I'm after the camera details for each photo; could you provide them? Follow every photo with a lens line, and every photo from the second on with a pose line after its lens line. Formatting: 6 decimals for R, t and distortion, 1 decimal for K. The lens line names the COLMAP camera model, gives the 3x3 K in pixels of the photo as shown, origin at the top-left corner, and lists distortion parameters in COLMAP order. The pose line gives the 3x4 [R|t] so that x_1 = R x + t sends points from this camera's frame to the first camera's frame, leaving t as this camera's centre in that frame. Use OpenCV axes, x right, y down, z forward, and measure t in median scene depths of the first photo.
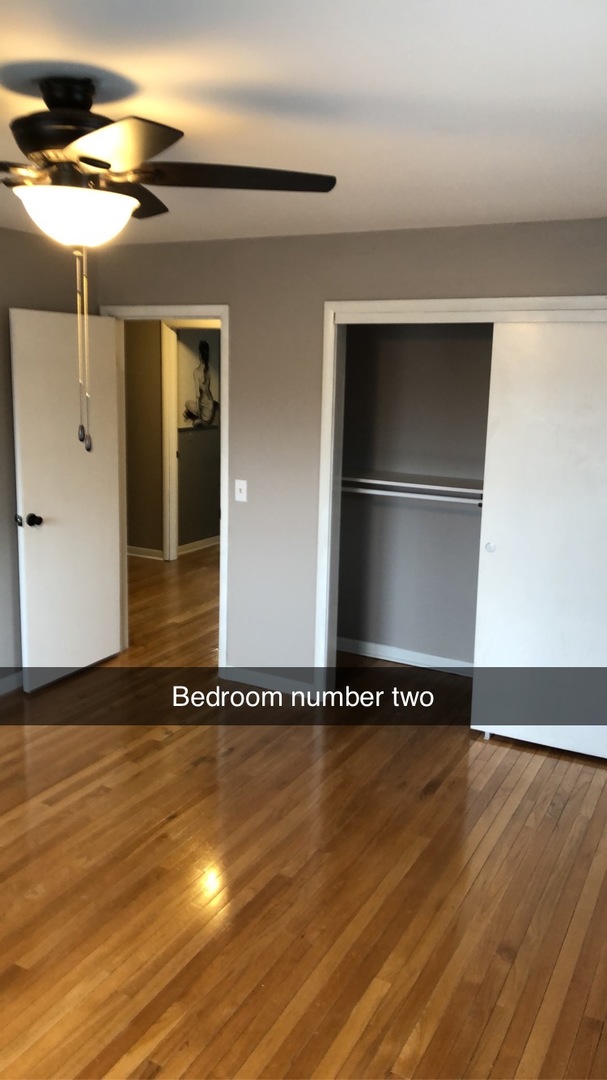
lens RADIAL K [[861.0, 0, 288.8], [0, 861.0, 534.9], [0, 0, 1]] dist [0.042545, -0.008645]
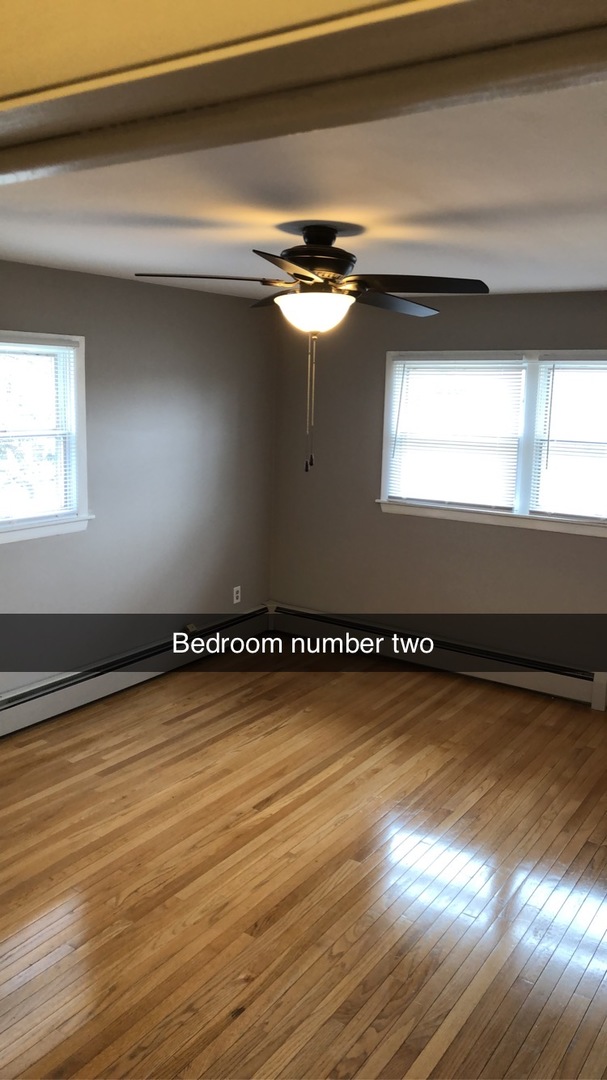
lens RADIAL K [[861.0, 0, 288.8], [0, 861.0, 534.9], [0, 0, 1]] dist [0.042545, -0.008645]
pose [[-0.993264, -0.065819, 0.095360, -0.309217], [-0.028170, 0.935475, 0.352267, -0.435100], [-0.112393, 0.347208, -0.931029, 2.139817]]
